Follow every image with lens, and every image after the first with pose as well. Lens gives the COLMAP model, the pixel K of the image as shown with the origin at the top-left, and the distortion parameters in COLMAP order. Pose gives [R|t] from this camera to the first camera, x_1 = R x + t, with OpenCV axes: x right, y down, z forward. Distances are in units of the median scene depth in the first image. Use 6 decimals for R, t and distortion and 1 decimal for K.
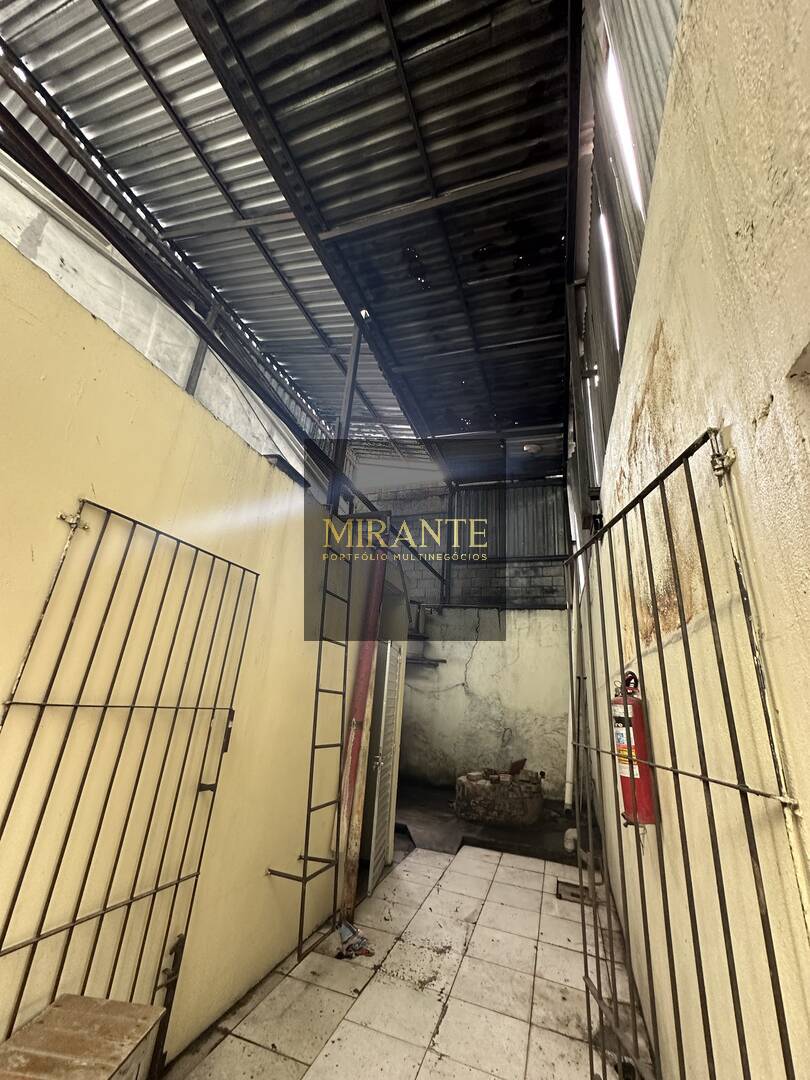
lens RADIAL K [[431.0, 0, 406.0], [0, 431.0, 537.6], [0, 0, 1]] dist [0.007054, 0.000307]
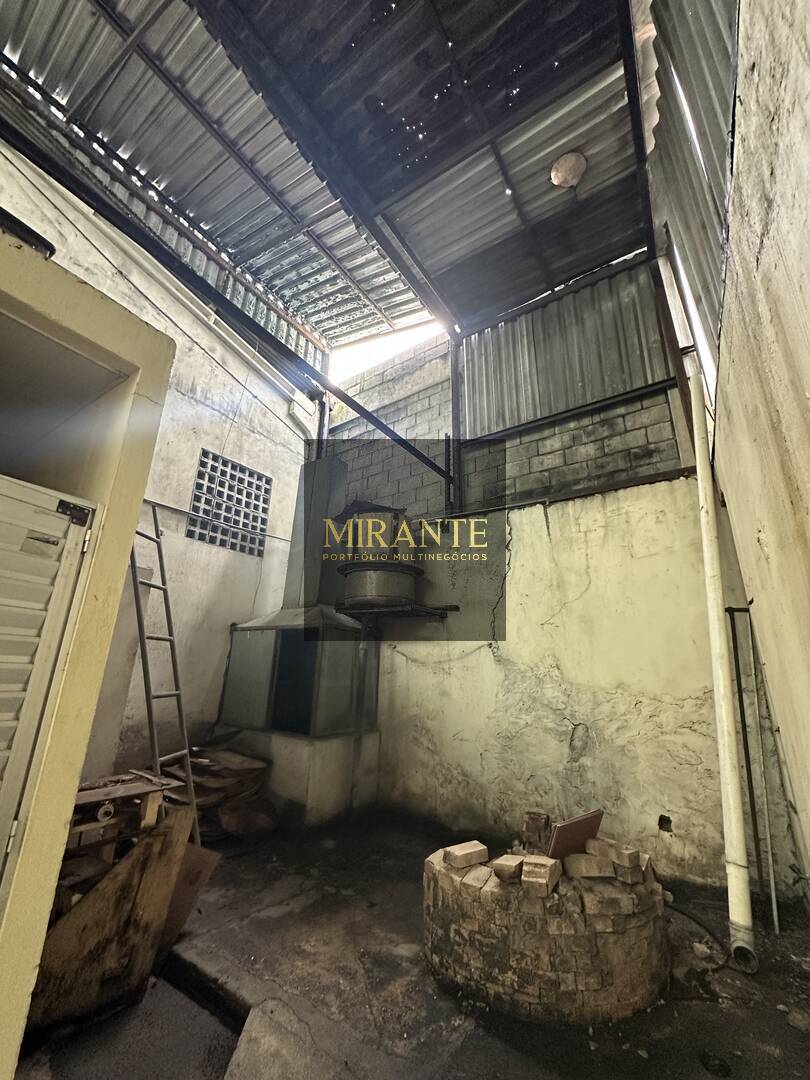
lens RADIAL K [[431.0, 0, 407.8], [0, 431.0, 534.8], [0, 0, 1]] dist [0.007054, 0.000307]
pose [[0.965634, -0.126198, -0.227211, 0.176002], [0.132630, 0.991078, 0.013201, 0.183047], [0.223518, -0.042882, 0.973756, 0.455300]]
